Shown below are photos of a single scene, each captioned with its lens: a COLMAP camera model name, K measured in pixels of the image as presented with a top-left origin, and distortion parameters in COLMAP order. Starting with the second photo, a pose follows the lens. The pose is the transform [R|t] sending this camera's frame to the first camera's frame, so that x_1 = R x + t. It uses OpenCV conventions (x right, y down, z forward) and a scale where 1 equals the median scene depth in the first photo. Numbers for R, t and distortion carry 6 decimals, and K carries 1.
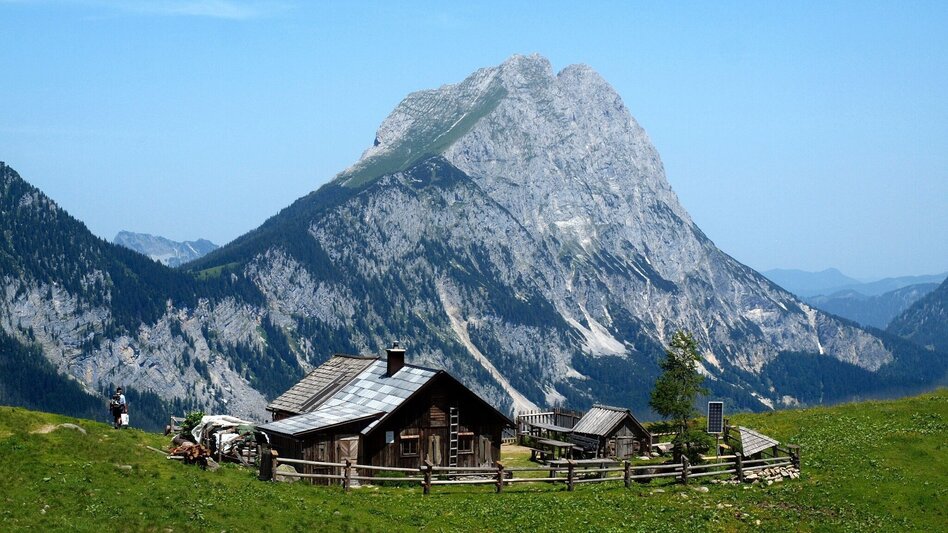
lens RADIAL K [[692.6, 0, 476.4], [0, 692.6, 271.2], [0, 0, 1]] dist [-0.120260, 0.081468]
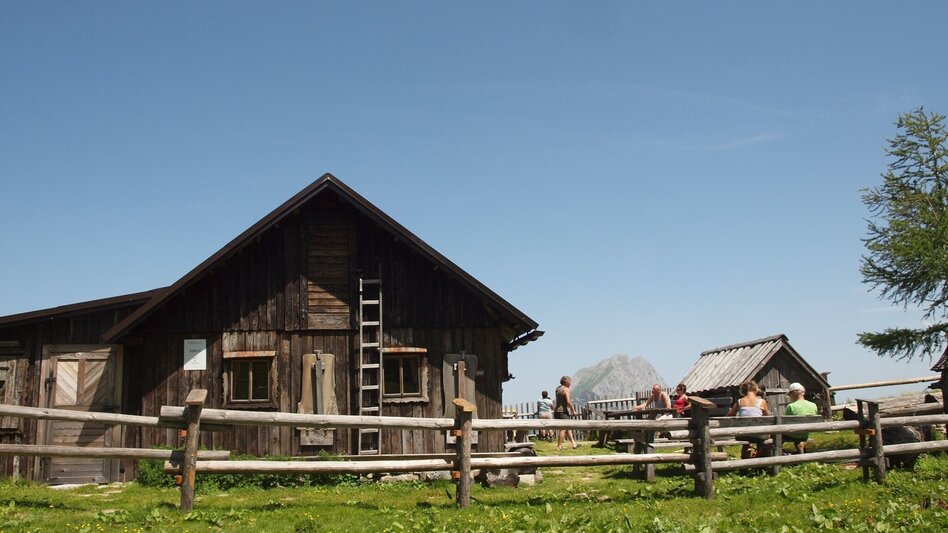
lens RADIAL K [[692.6, 0, 476.4], [0, 692.6, 271.2], [0, 0, 1]] dist [-0.120260, 0.081468]
pose [[0.993450, -0.039701, -0.107153, 0.067008], [0.038120, 0.999133, -0.016760, 0.199409], [0.107726, 0.012565, 0.994101, 0.616834]]
